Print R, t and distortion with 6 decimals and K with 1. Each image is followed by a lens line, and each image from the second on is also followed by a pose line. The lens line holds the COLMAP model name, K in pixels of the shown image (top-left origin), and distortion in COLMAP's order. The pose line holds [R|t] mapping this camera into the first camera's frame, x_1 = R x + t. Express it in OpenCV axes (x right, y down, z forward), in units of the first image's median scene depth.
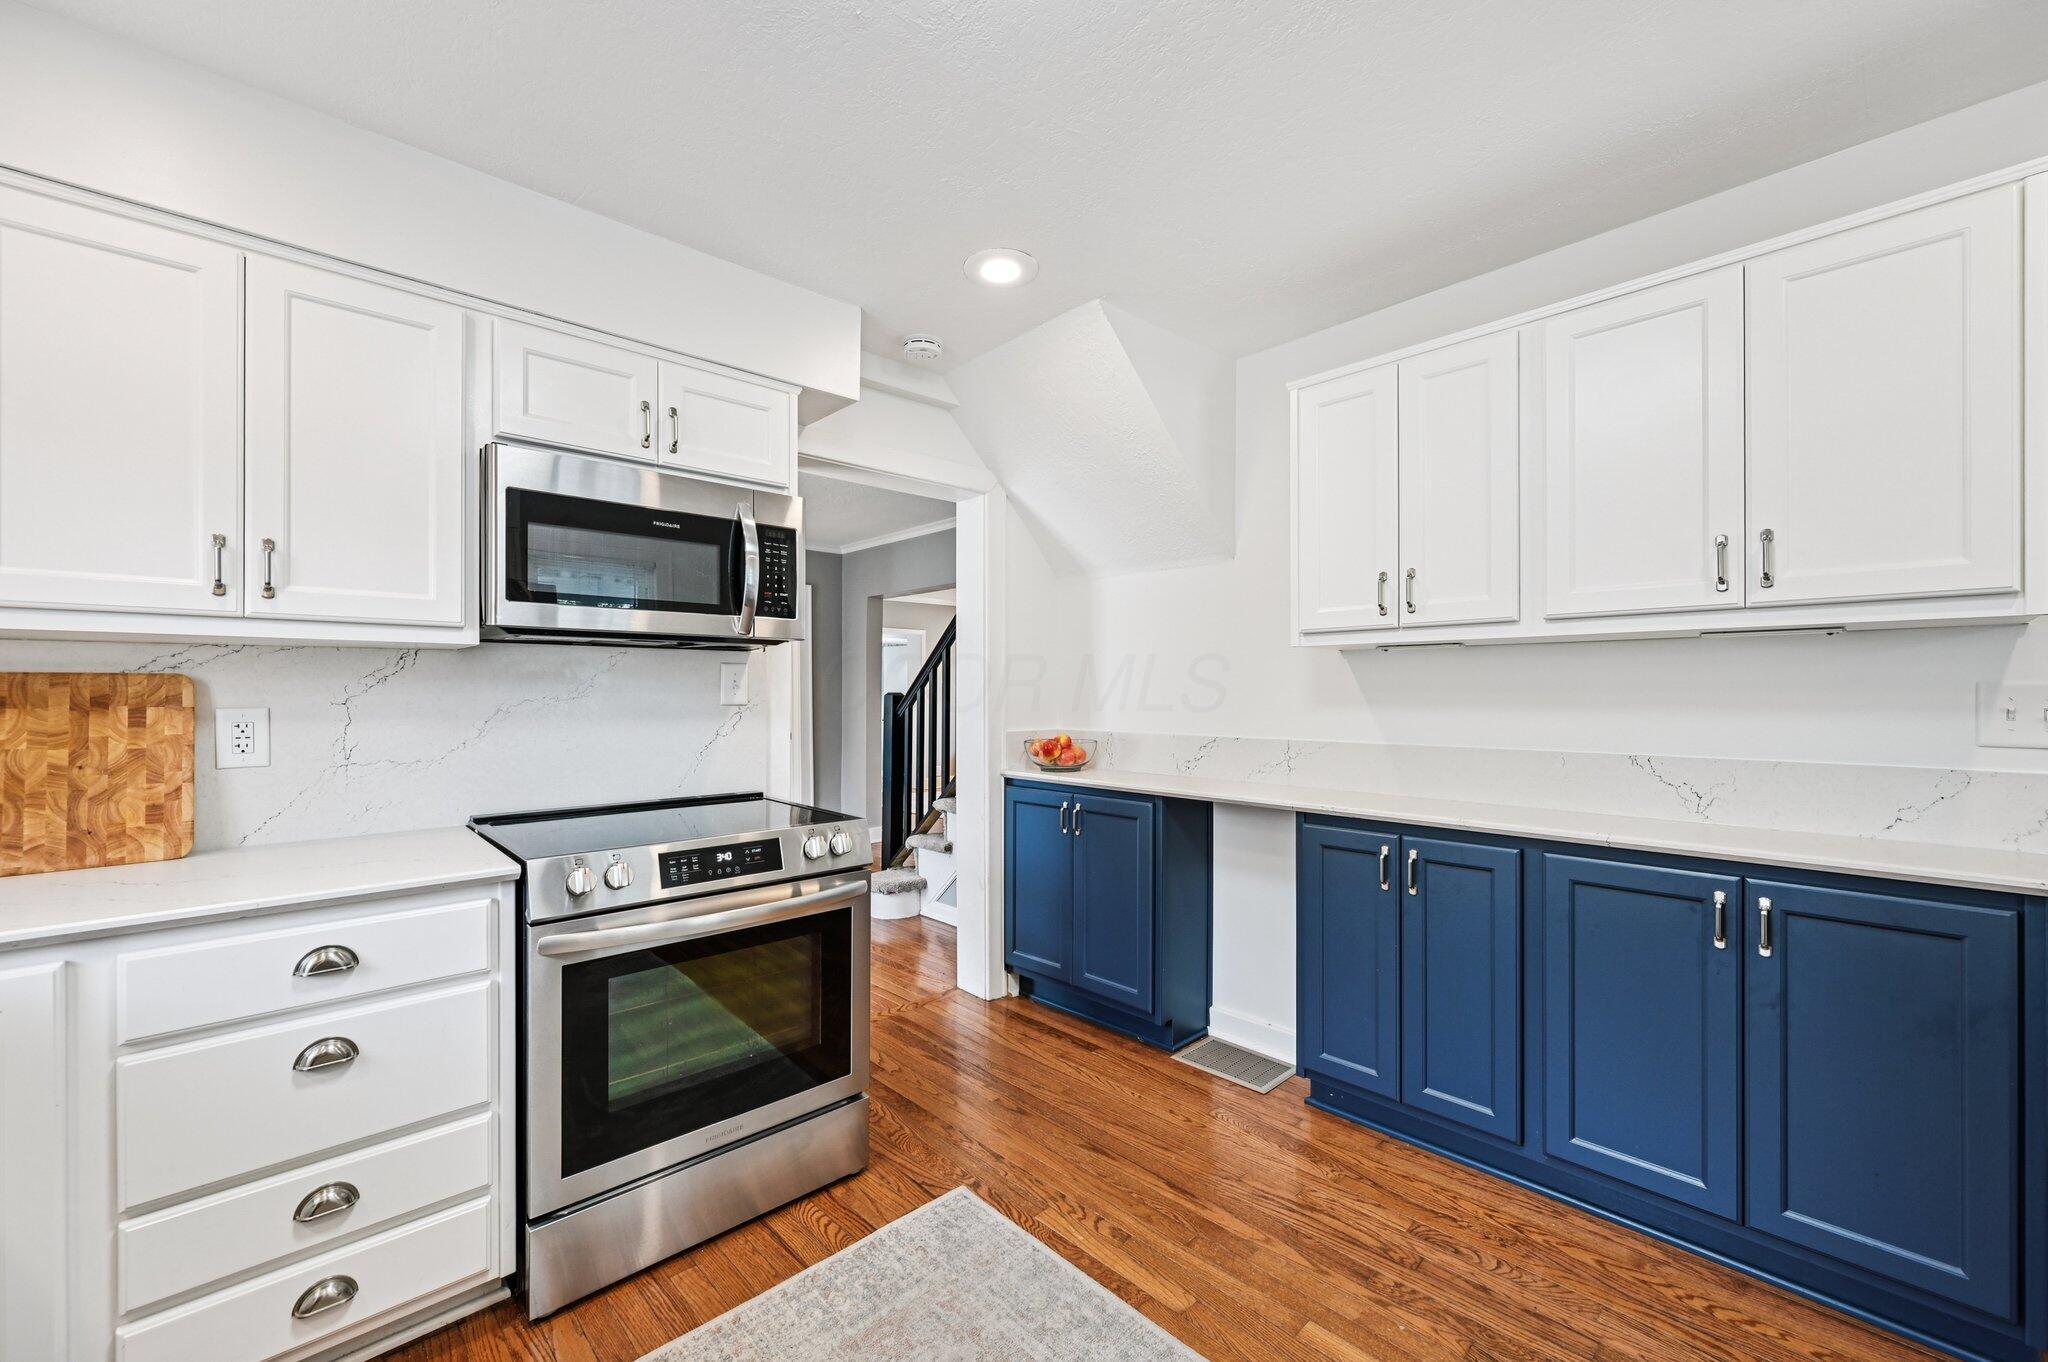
lens RADIAL K [[817.1, 0, 1025.7], [0, 817.1, 691.4], [0, 0, 1]] dist [0.003460, 0.000185]
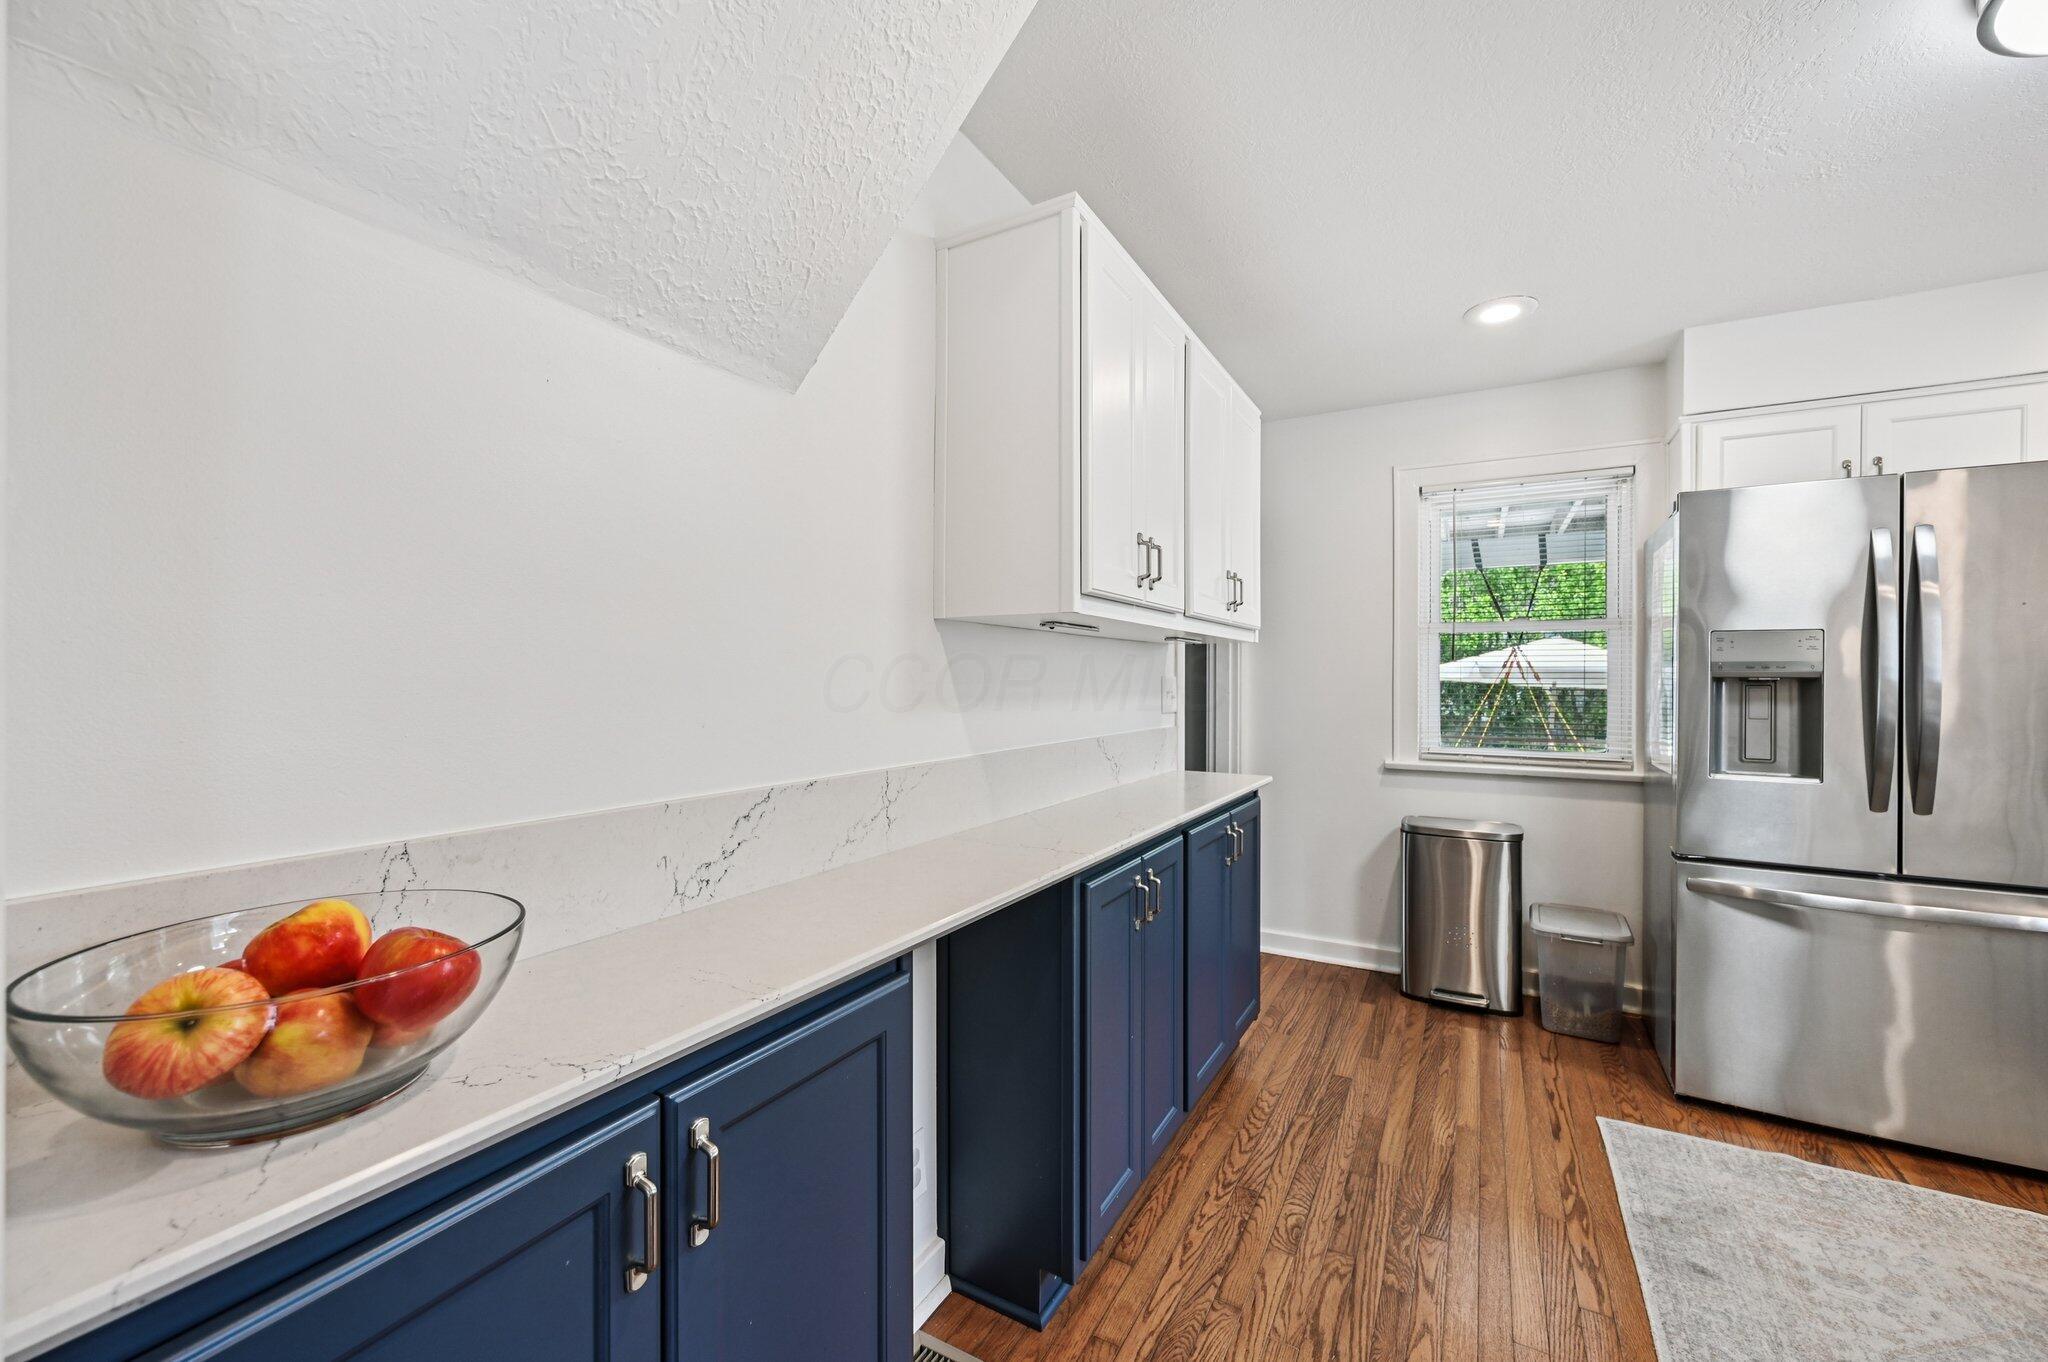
lens RADIAL K [[817.1, 0, 1017.8], [0, 817.1, 683.4], [0, 0, 1]] dist [0.003460, 0.000185]
pose [[-0.297241, -0.001881, 0.954801, -0.304187], [-0.004027, 0.999992, 0.000716, -0.000499], [-0.954794, -0.003632, -0.297246, 1.417830]]
